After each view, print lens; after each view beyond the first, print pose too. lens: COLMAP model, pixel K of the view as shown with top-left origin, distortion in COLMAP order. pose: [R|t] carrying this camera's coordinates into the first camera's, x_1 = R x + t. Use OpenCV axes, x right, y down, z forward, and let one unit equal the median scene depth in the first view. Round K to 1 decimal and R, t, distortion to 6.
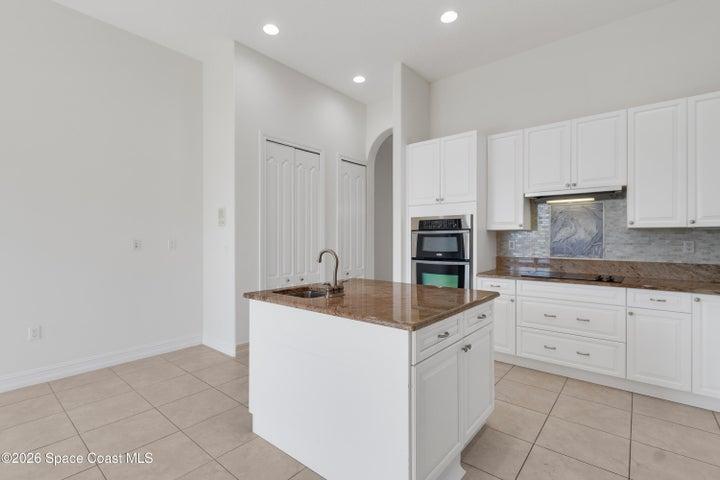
lens RADIAL K [[330.0, 0, 357.4], [0, 330.0, 239.3], [0, 0, 1]] dist [0.011276, -0.000421]
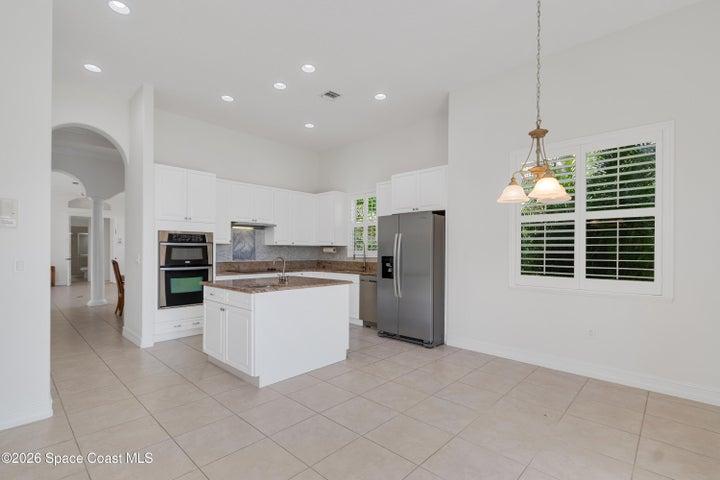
lens RADIAL K [[330.0, 0, 346.9], [0, 330.0, 249.5], [0, 0, 1]] dist [0.011276, -0.000421]
pose [[0.074831, 0.004961, 0.997184, -1.005557], [-0.003614, 0.999982, -0.004704, 0.002682], [-0.997190, -0.003252, 0.074847, 0.318575]]
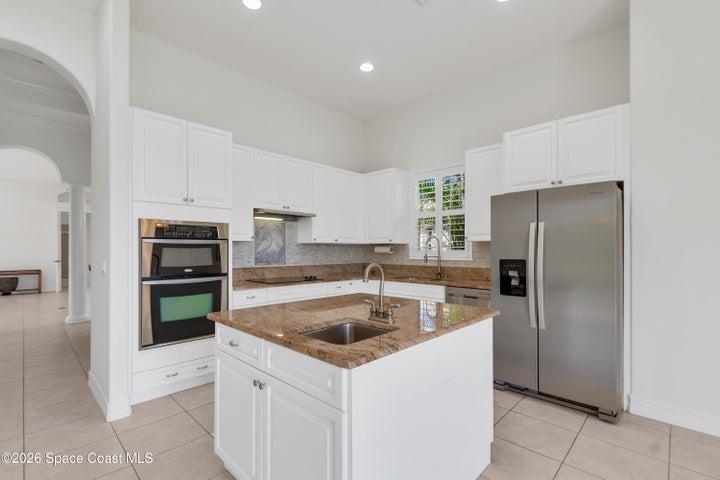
lens RADIAL K [[330.0, 0, 350.9], [0, 330.0, 248.4], [0, 0, 1]] dist [0.011276, -0.000421]
pose [[0.085472, 0.004635, 0.996330, -0.524095], [0.000893, 0.999988, -0.004729, -0.001412], [-0.996340, 0.001294, 0.085467, 0.577201]]
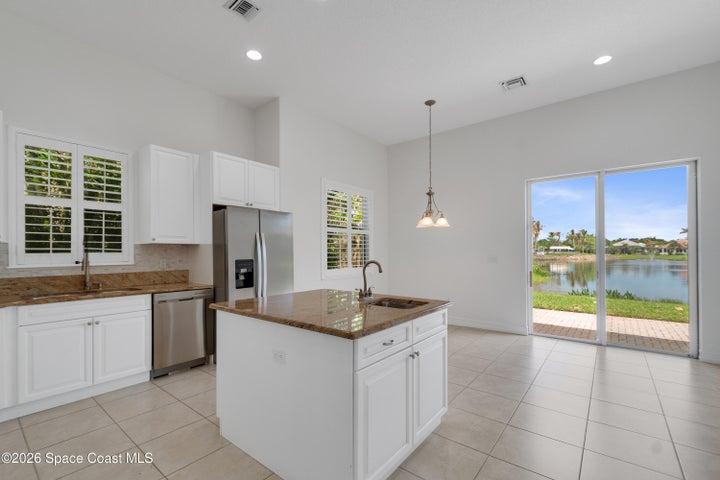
lens RADIAL K [[330.0, 0, 345.4], [0, 330.0, 250.8], [0, 0, 1]] dist [0.011276, -0.000421]
pose [[-0.999921, 0.002843, -0.012245, 0.005805], [0.002839, 0.999996, 0.000353, -0.005270], [0.012246, 0.000318, -0.999925, 1.282051]]
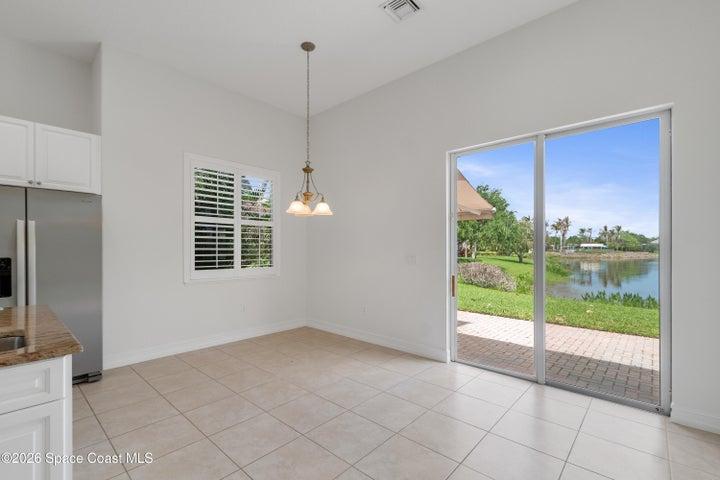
lens RADIAL K [[330.0, 0, 354.3], [0, 330.0, 246.9], [0, 0, 1]] dist [0.011276, -0.000421]
pose [[-0.998743, 0.000102, 0.050130, -0.523399], [-0.000018, 0.999997, -0.002375, -0.001570], [-0.050130, -0.002373, -0.998740, 0.943883]]
